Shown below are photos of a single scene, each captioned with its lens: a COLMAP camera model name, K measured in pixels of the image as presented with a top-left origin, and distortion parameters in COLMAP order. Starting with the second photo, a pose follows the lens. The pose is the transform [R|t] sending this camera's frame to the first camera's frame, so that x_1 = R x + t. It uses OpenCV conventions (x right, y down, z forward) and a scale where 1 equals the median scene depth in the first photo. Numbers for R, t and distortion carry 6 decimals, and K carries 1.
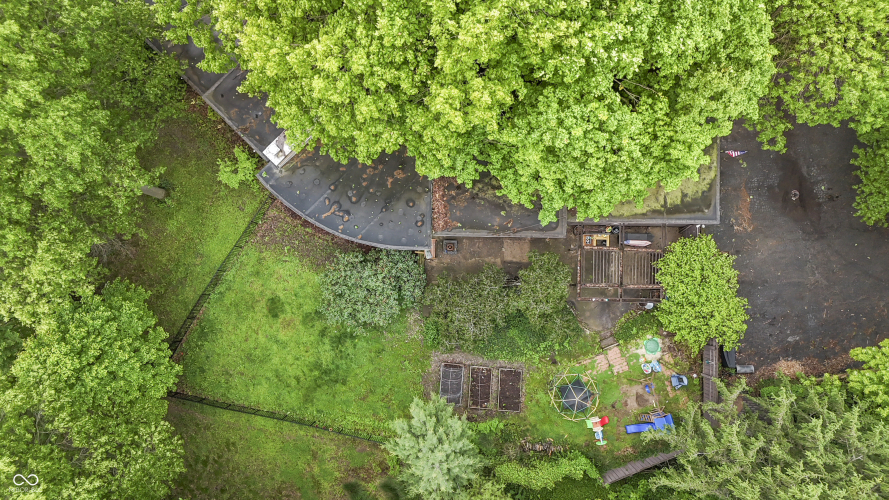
lens RADIAL K [[668.2, 0, 444.5], [0, 668.2, 250.0], [0, 0, 1]] dist [0.108439, -0.133587]
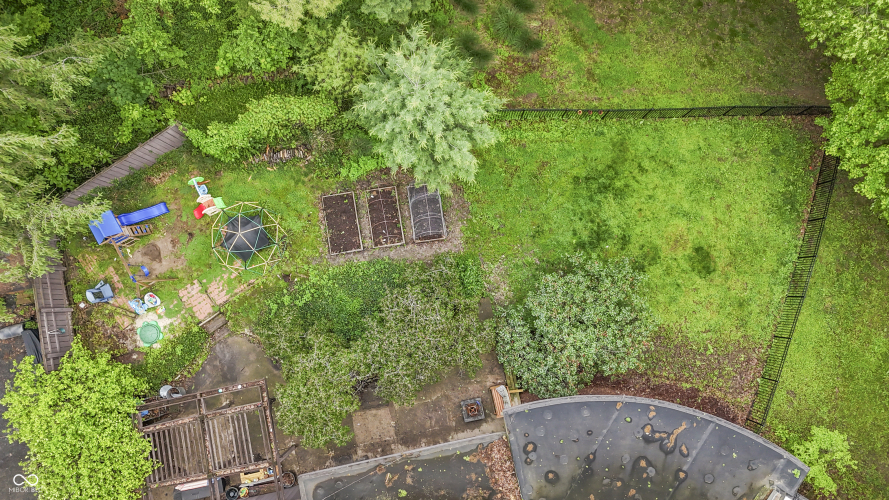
lens RADIAL K [[668.2, 0, 444.5], [0, 668.2, 250.0], [0, 0, 1]] dist [0.108439, -0.133587]
pose [[-0.974484, 0.223990, 0.014489, -0.009848], [-0.220279, -0.966742, 0.129948, 0.071018], [0.043114, 0.123441, 0.991415, 0.333993]]
